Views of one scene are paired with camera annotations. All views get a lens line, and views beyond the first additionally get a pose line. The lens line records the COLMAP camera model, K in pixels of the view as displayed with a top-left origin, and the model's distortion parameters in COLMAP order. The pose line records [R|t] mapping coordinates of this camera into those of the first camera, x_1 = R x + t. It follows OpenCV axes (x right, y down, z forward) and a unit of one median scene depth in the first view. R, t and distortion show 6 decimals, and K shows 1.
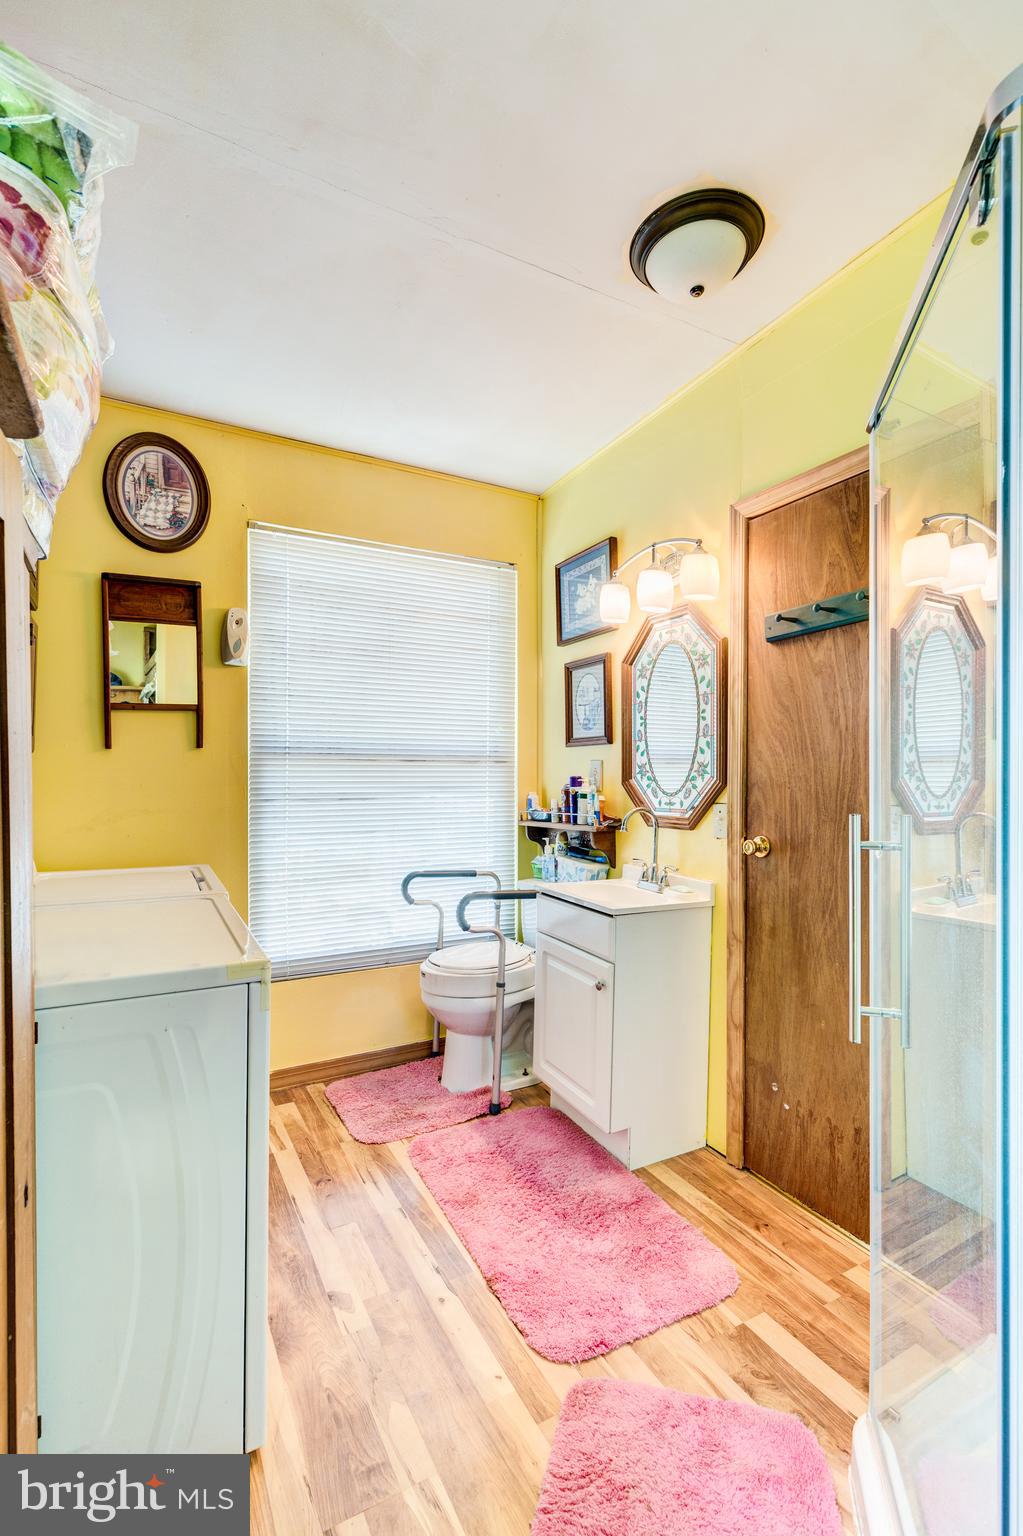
lens RADIAL K [[691.1, 0, 503.4], [0, 691.1, 767.2], [0, 0, 1]] dist [0.001543, -0.000534]
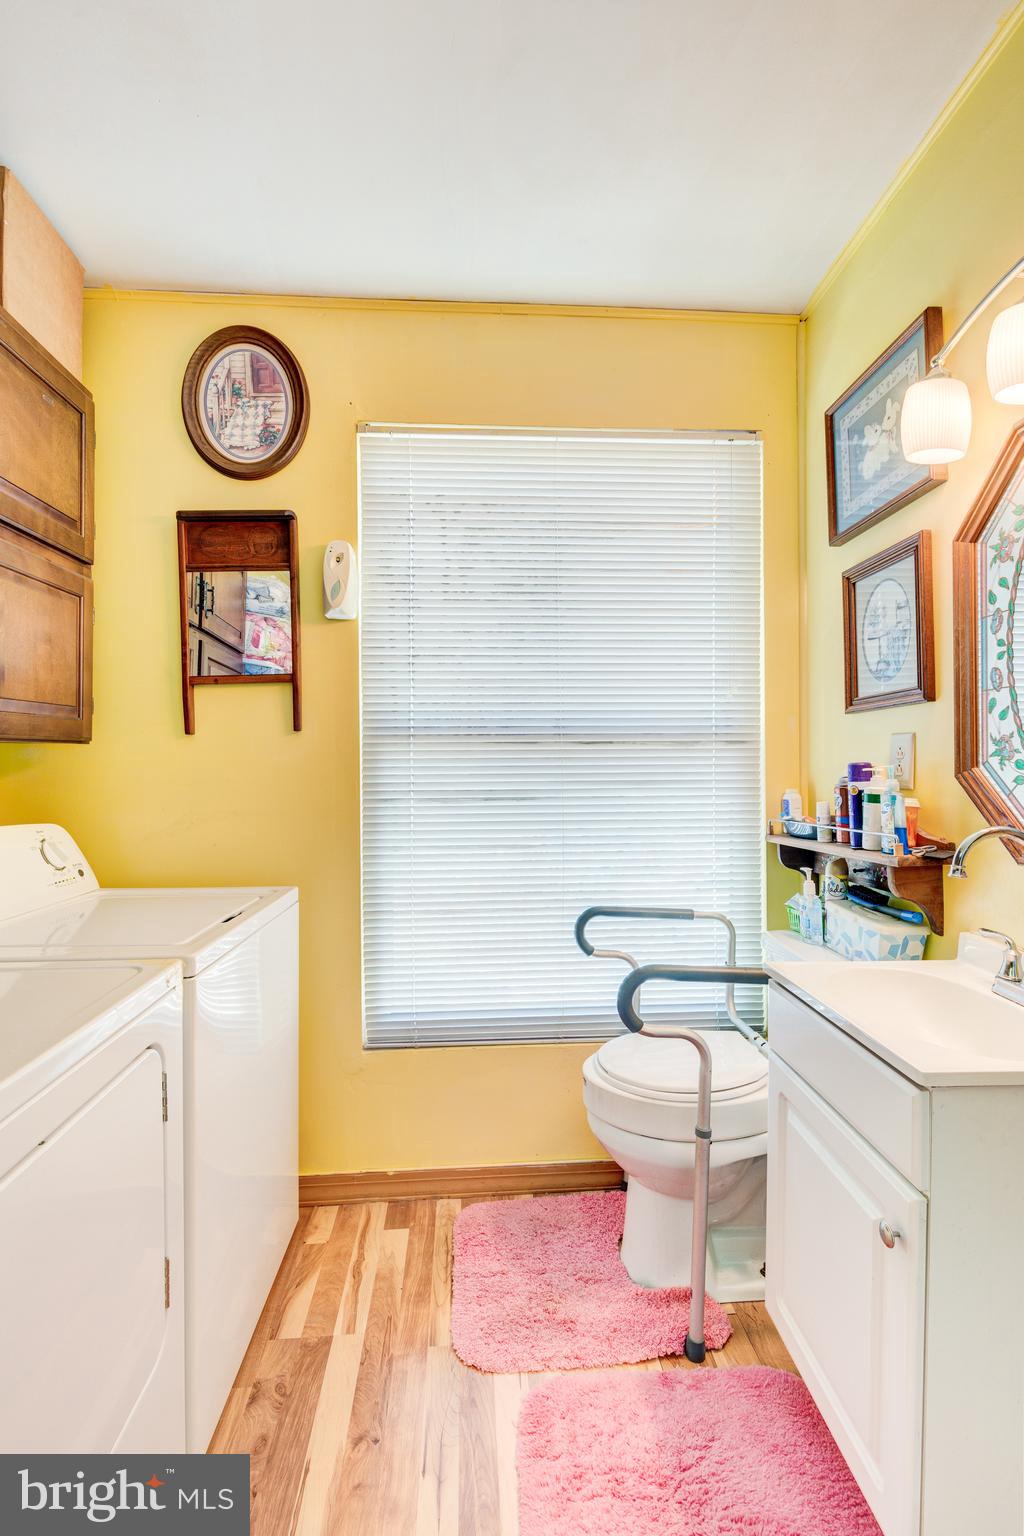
lens RADIAL K [[691.1, 0, 503.9], [0, 691.1, 767.2], [0, 0, 1]] dist [0.001543, -0.000534]
pose [[0.910246, -0.008928, -0.413971, 0.077670], [0.013967, 0.999861, 0.009148, 0.007953], [0.413832, -0.014109, 0.910244, 0.387780]]
